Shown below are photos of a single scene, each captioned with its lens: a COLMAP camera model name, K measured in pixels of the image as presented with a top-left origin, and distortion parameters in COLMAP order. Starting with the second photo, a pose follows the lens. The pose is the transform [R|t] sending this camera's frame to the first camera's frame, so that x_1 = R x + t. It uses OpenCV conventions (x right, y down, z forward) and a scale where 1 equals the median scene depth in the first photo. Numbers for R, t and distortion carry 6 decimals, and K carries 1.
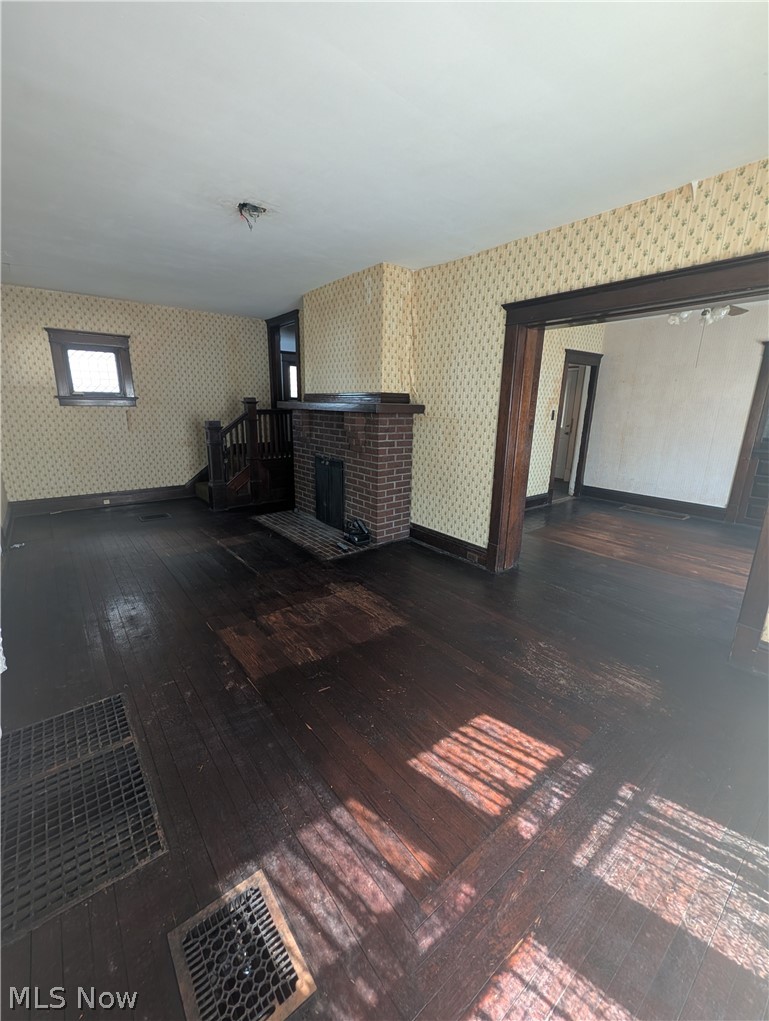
lens RADIAL K [[412.5, 0, 379.5], [0, 412.5, 504.9], [0, 0, 1]] dist [0.000286, -0.000099]
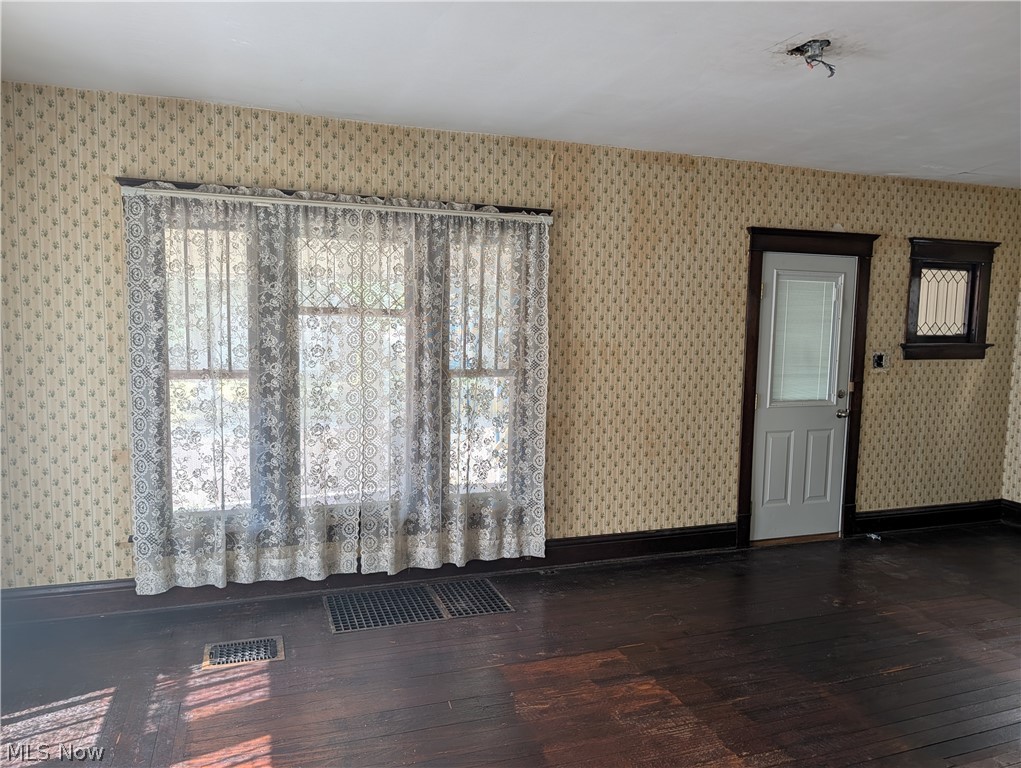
lens RADIAL K [[838.9, 0, 558.9], [0, 838.9, 385.7], [0, 0, 1]] dist [0.040810, -0.000711]
pose [[-0.271447, 0.090109, -0.958226, 0.966613], [-0.269490, 0.948667, 0.165551, -0.338439], [0.923955, 0.303170, -0.233229, 1.038192]]
